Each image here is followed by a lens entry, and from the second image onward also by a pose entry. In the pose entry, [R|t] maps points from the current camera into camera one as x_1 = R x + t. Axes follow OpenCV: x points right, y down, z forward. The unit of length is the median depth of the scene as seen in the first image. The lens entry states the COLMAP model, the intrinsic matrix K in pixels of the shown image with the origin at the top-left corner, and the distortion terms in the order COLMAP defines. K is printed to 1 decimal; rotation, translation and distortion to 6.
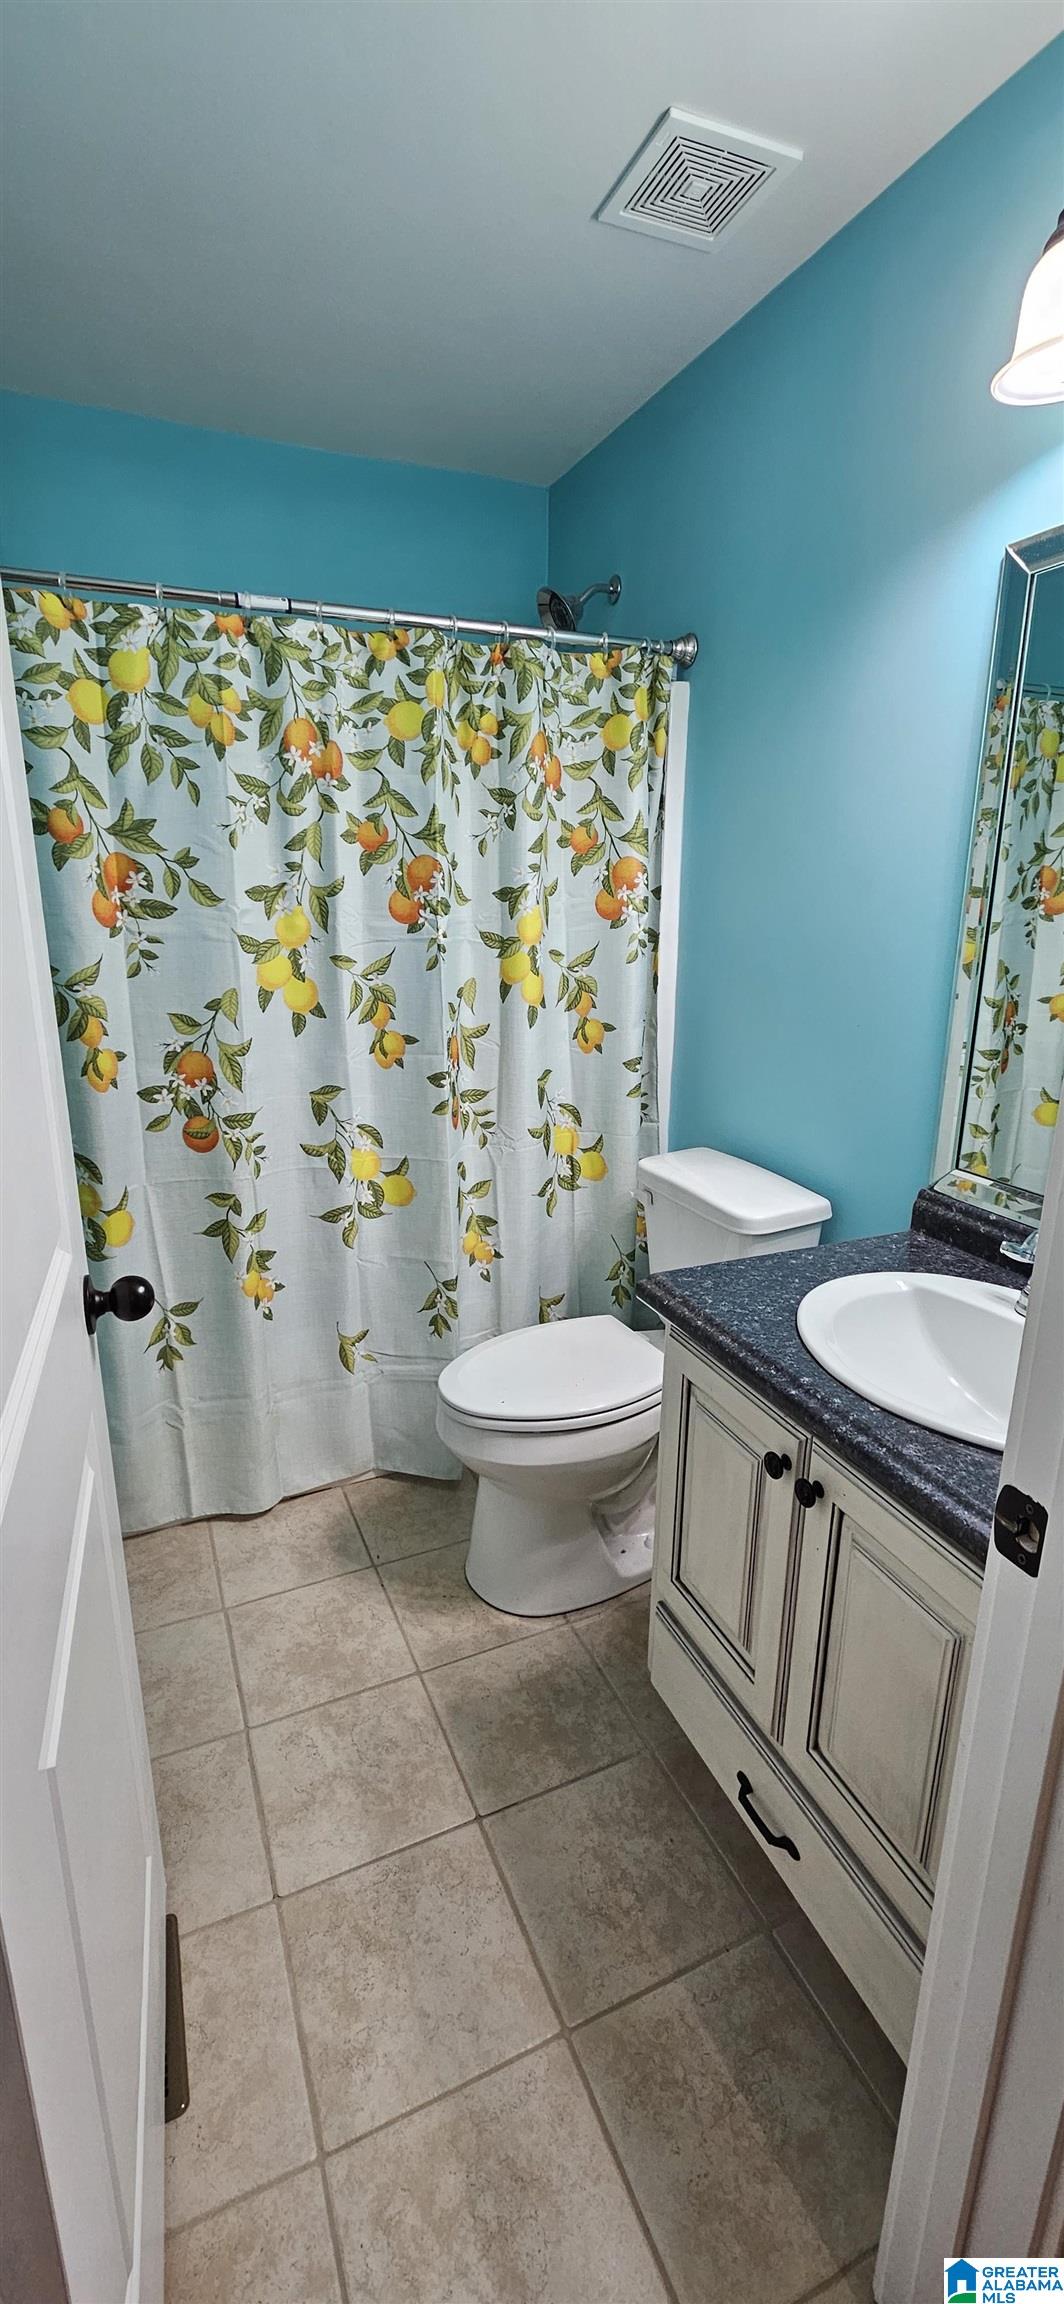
lens RADIAL K [[882.0, 0, 532.0], [0, 882.0, 1152.0], [0, 0, 1]] dist [0.001489, 0.000127]
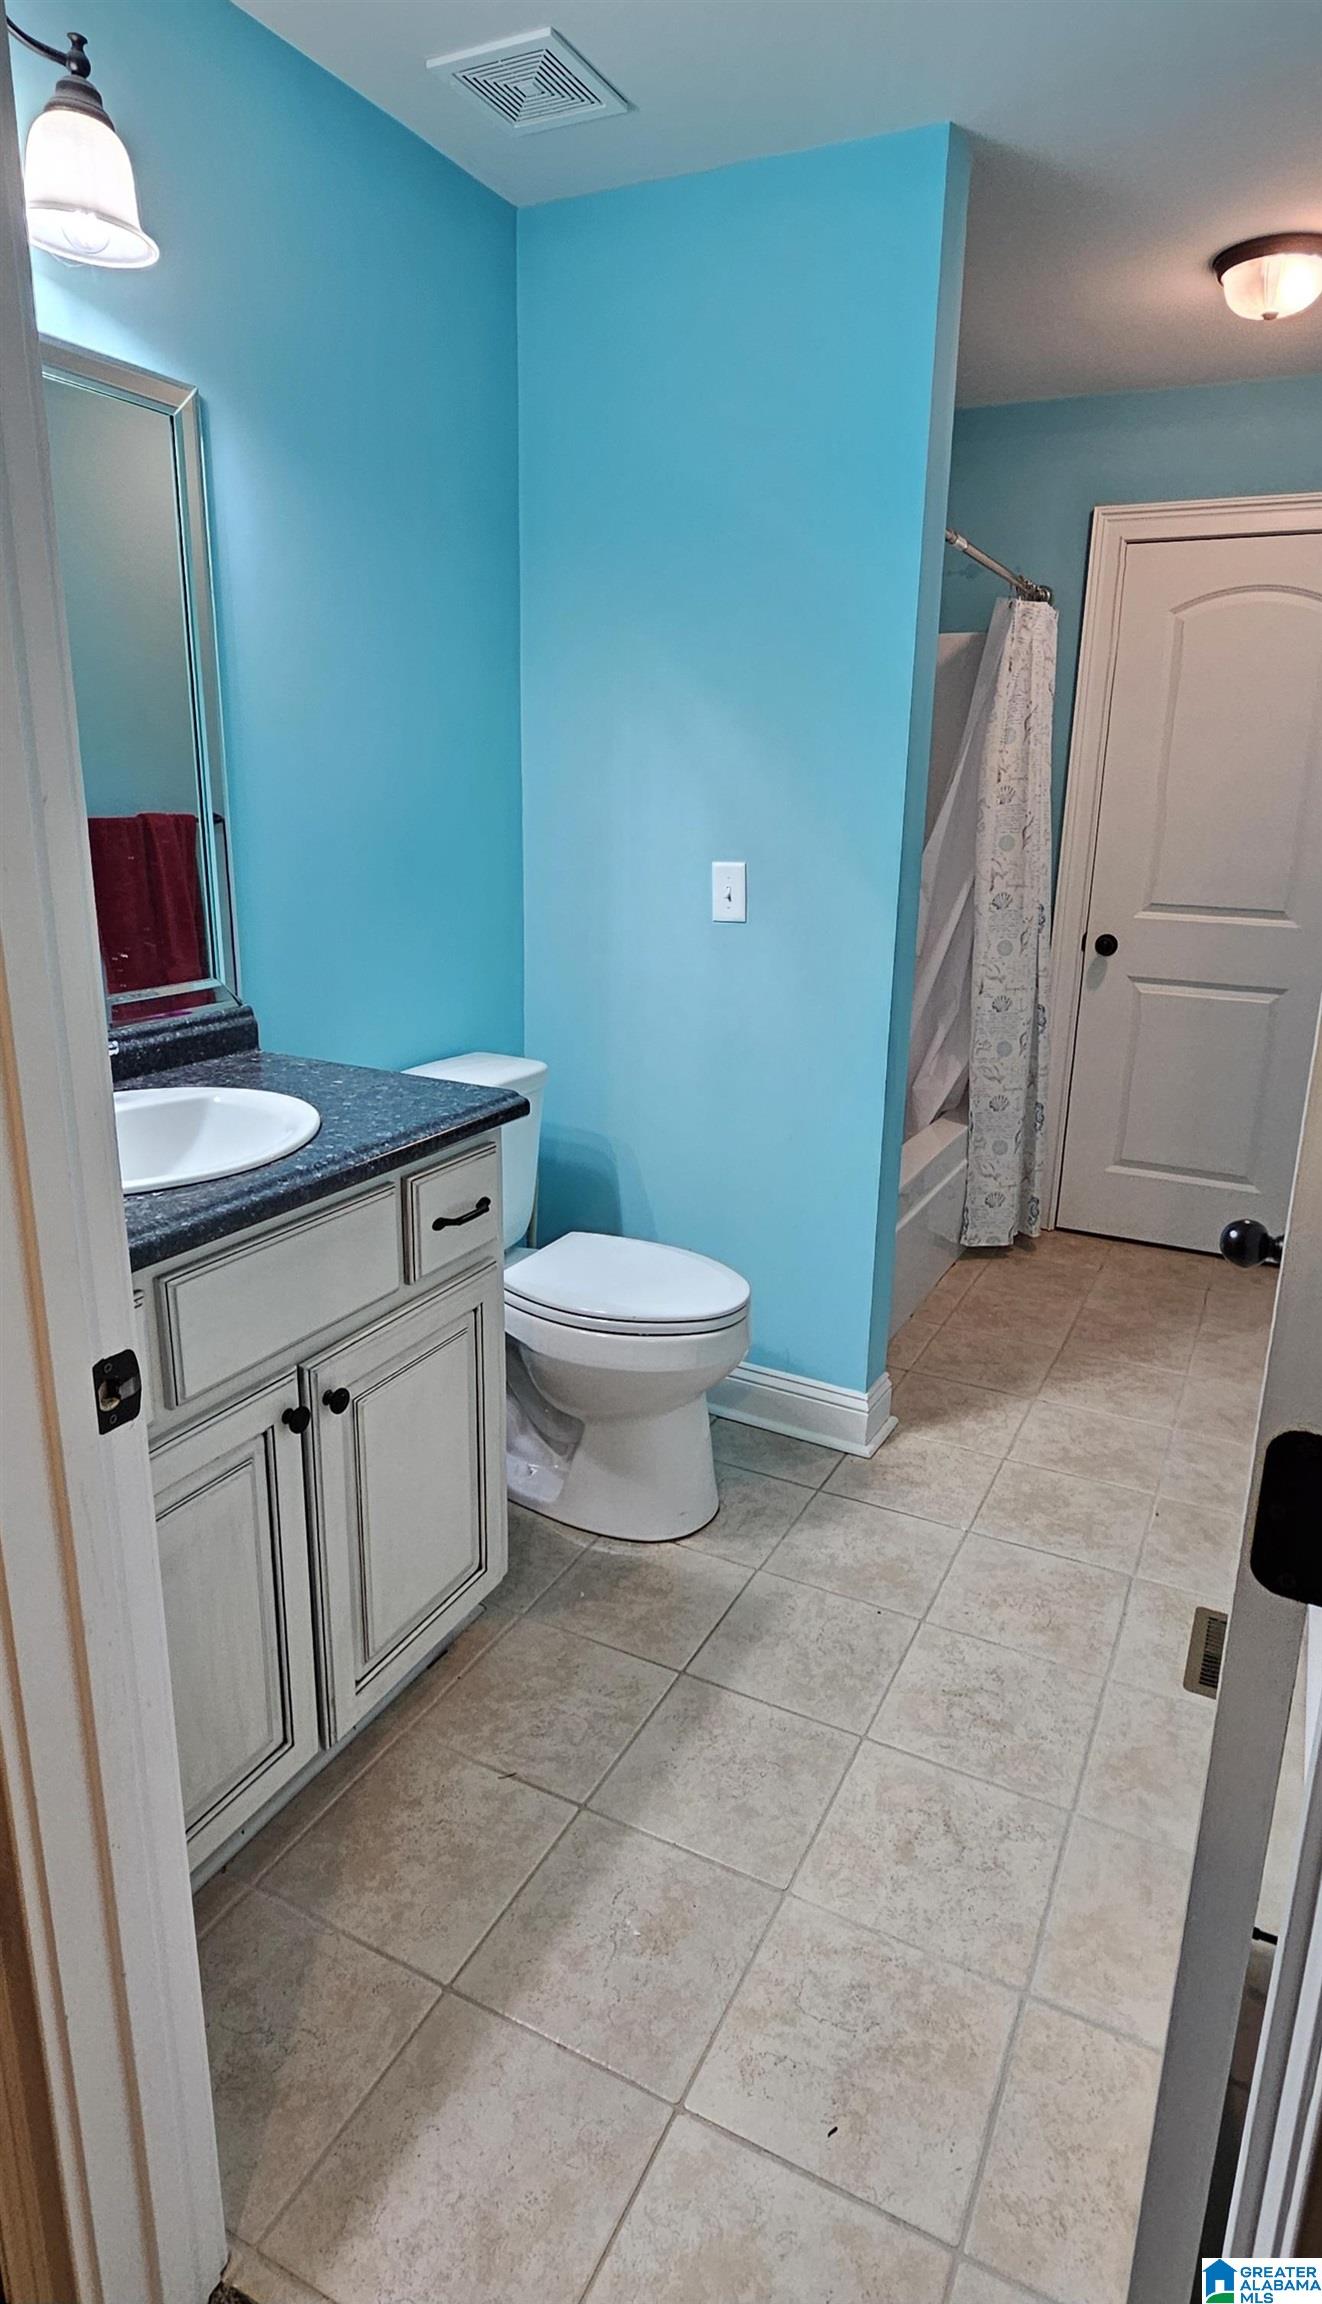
lens RADIAL K [[1288.4, 0, 661.0], [0, 1288.4, 1152.0], [0, 0, 1]] dist [0.000434, 0.000000]
pose [[-0.651977, -0.216743, 0.726601, -1.091594], [0.164399, 0.895071, 0.414512, -0.328149], [-0.740202, 0.389705, -0.547934, 1.519253]]
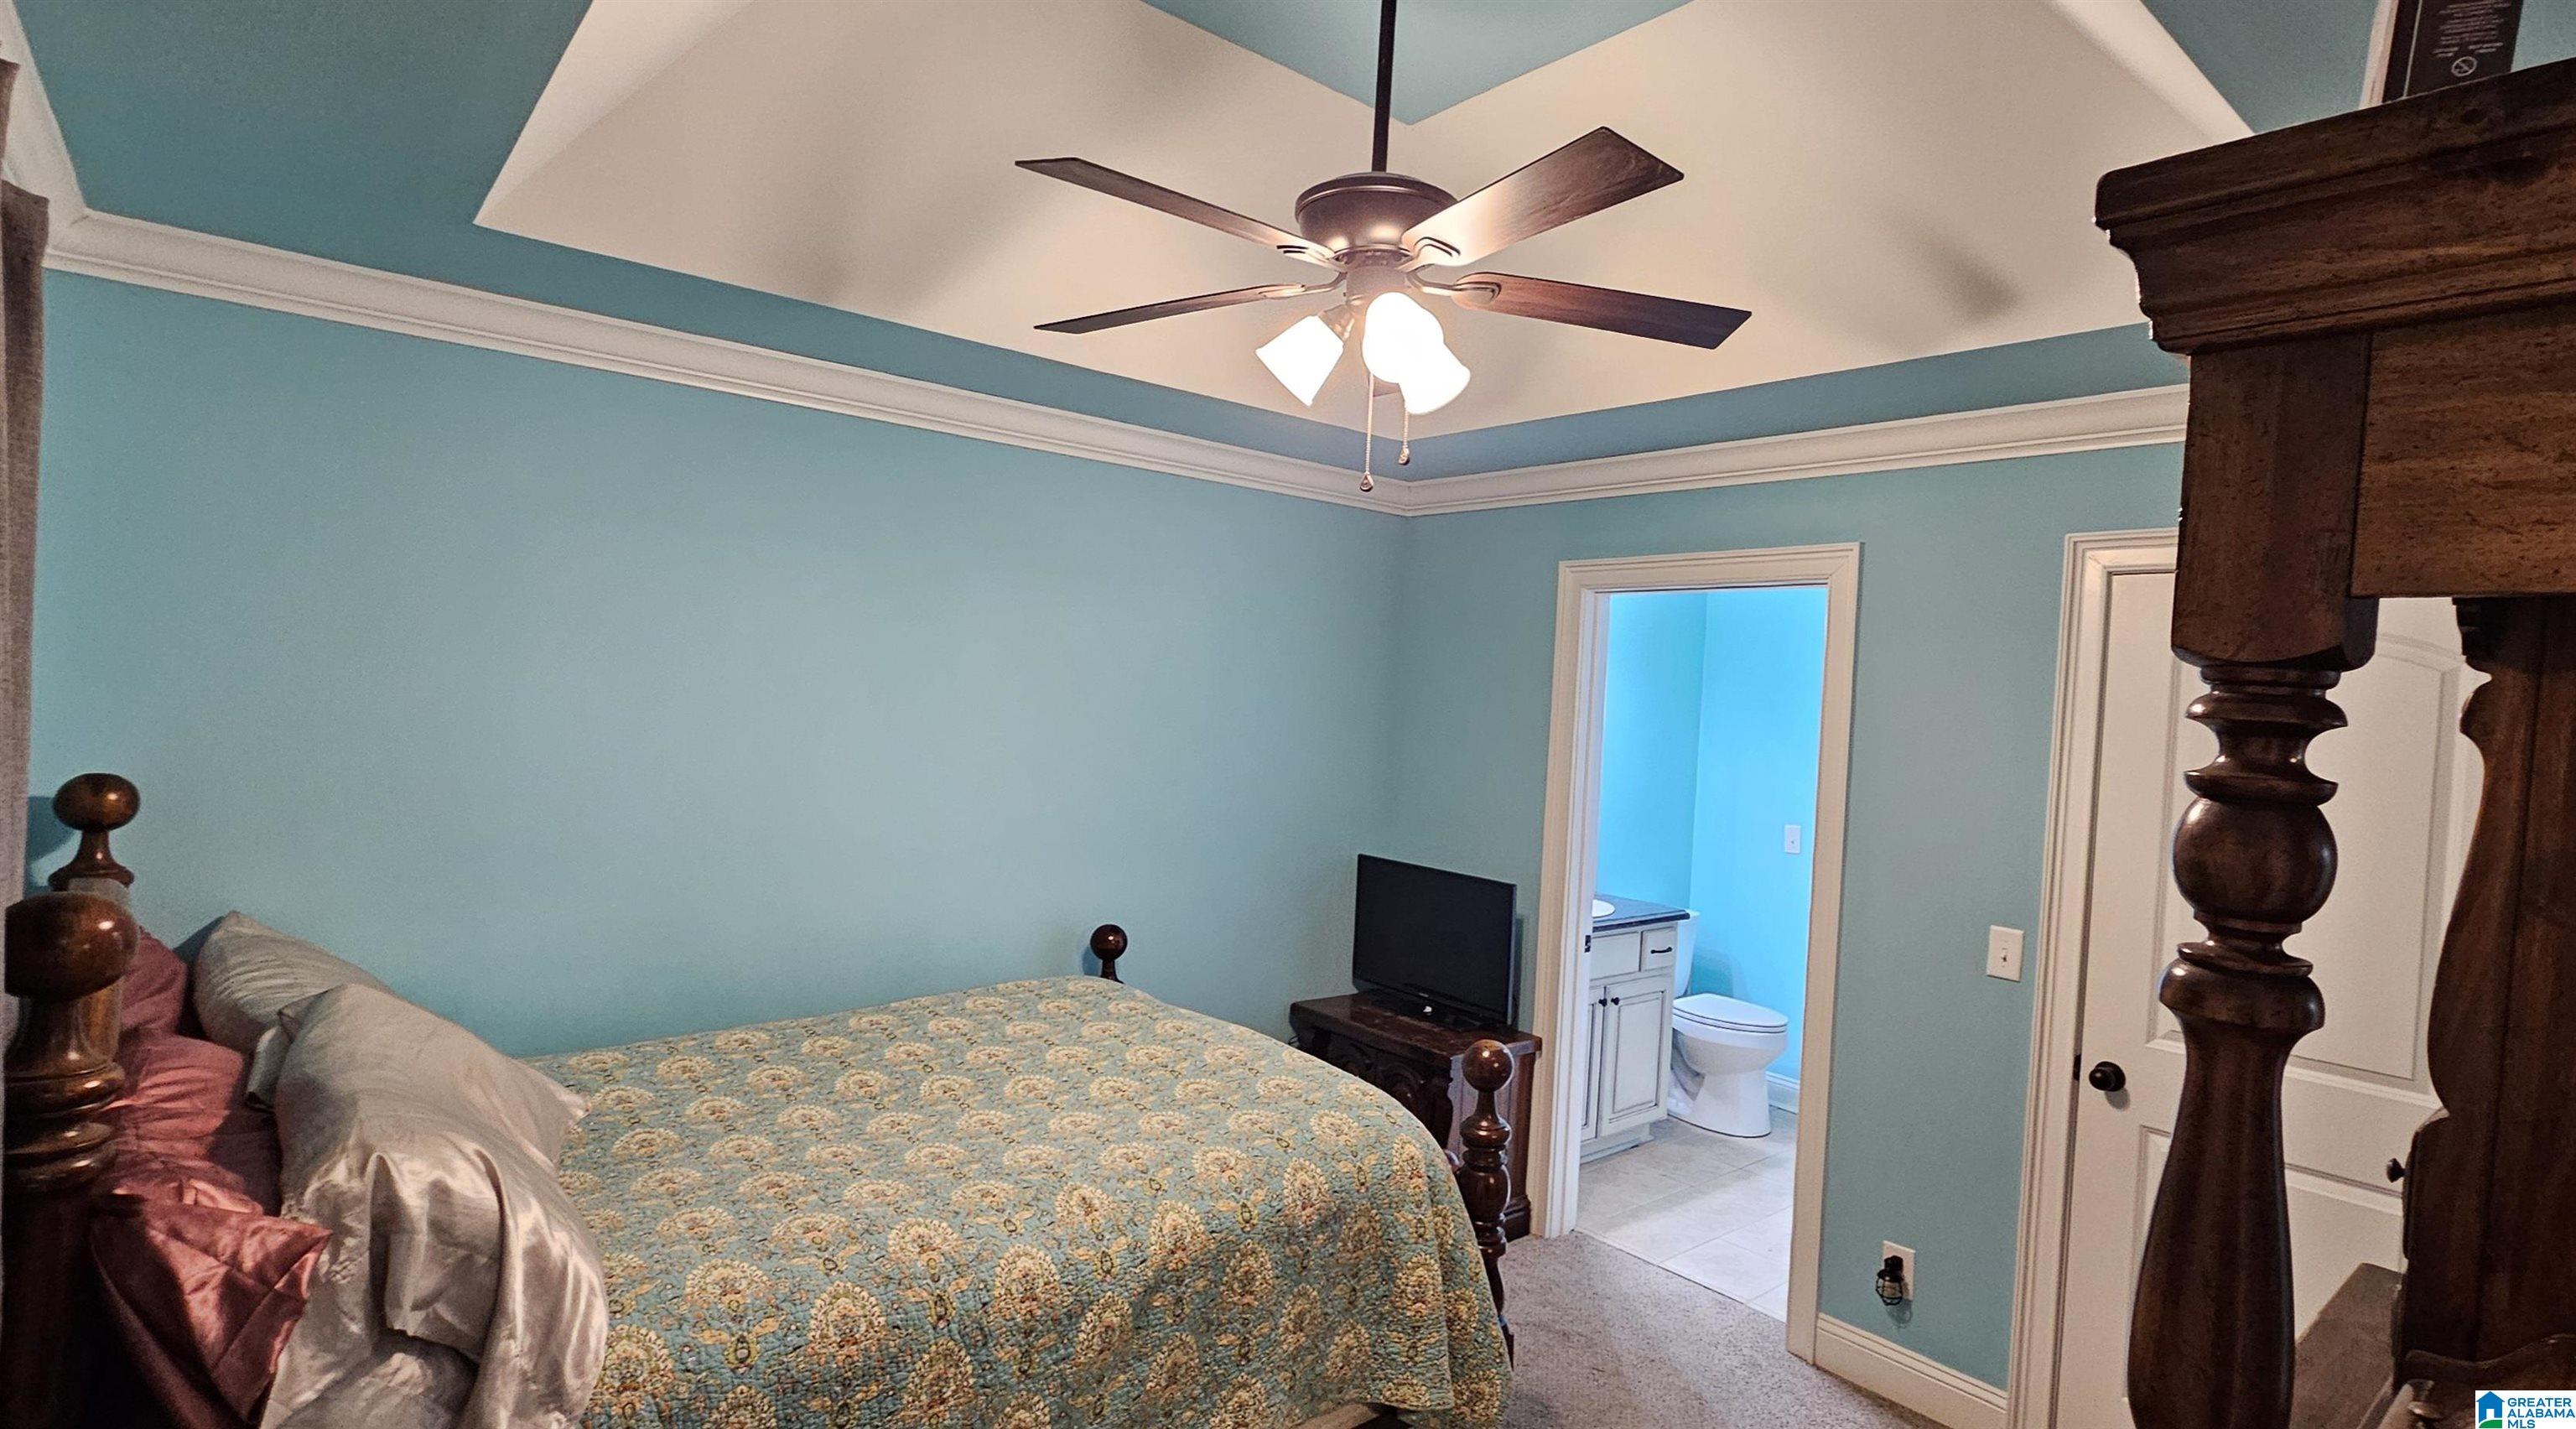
lens RADIAL K [[1276.5, 0, 1288.0], [0, 1276.5, 714.5], [0, 0, 1]] dist [-0.000320, -0.000031]
pose [[-0.283970, -0.039913, 0.958002, -3.816790], [0.179331, 0.979292, 0.093957, -1.137028], [-0.941914, 0.198481, -0.270932, 3.235681]]
